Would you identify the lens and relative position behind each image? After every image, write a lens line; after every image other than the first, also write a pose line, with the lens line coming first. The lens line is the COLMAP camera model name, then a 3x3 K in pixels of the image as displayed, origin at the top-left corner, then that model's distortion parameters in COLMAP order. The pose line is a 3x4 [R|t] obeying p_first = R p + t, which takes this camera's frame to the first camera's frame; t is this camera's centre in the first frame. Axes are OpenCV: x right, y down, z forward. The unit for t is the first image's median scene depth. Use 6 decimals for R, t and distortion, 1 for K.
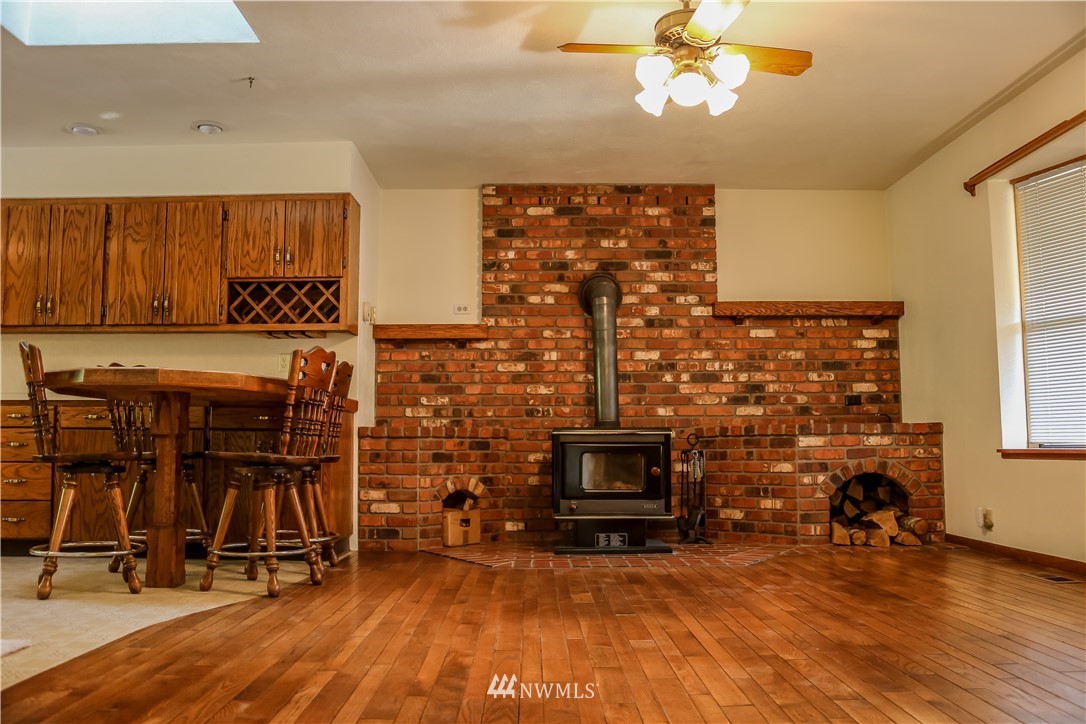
lens RADIAL K [[883.5, 0, 543.7], [0, 883.5, 375.6], [0, 0, 1]] dist [-0.167009, 0.136480]
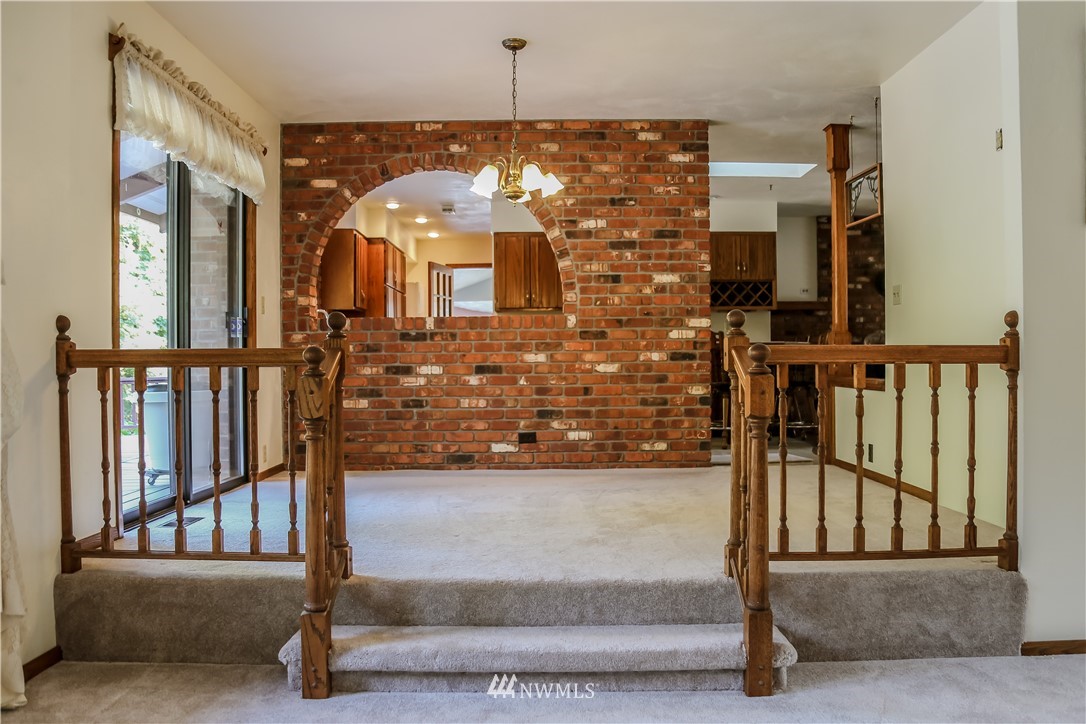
lens RADIAL K [[883.5, 0, 543.7], [0, 883.5, 375.6], [0, 0, 1]] dist [-0.167009, 0.136480]
pose [[0.999683, -0.004954, -0.024680, -0.602218], [0.007223, 0.995665, 0.092728, -0.079643], [0.024114, -0.092877, 0.995386, -0.733781]]
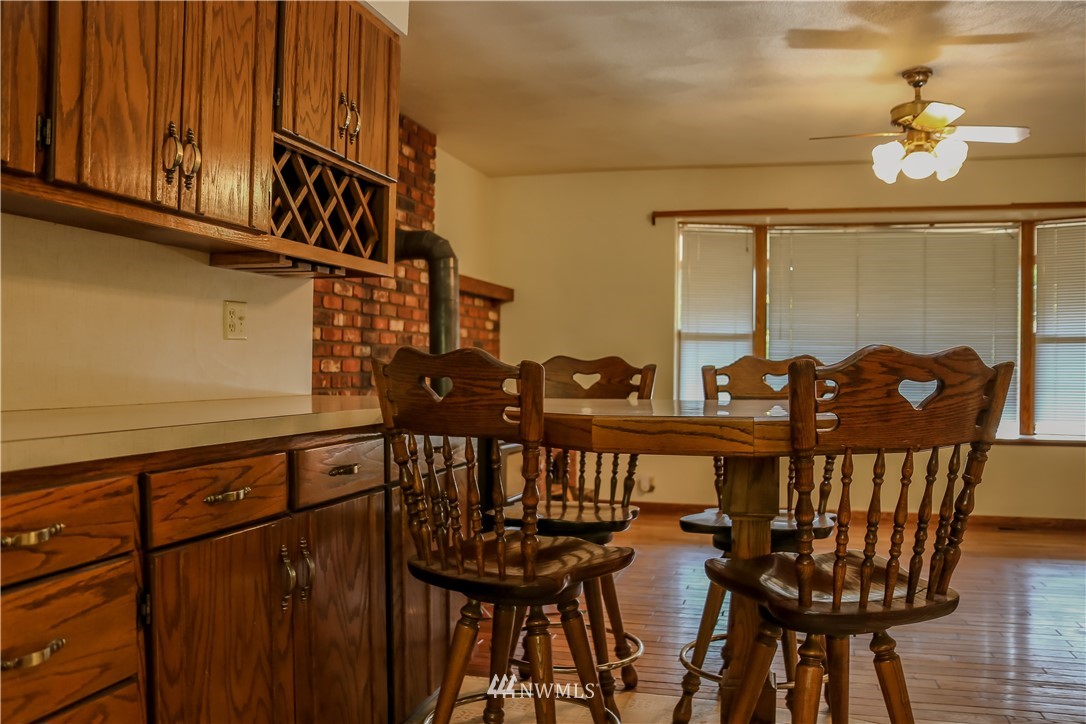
lens RADIAL K [[883.5, 0, 543.7], [0, 883.5, 375.6], [0, 0, 1]] dist [-0.167009, 0.136480]
pose [[0.297888, -0.000444, 0.954601, -0.675288], [-0.090808, 0.995452, 0.028800, -0.013522], [-0.950272, -0.095264, 0.296493, 0.670899]]
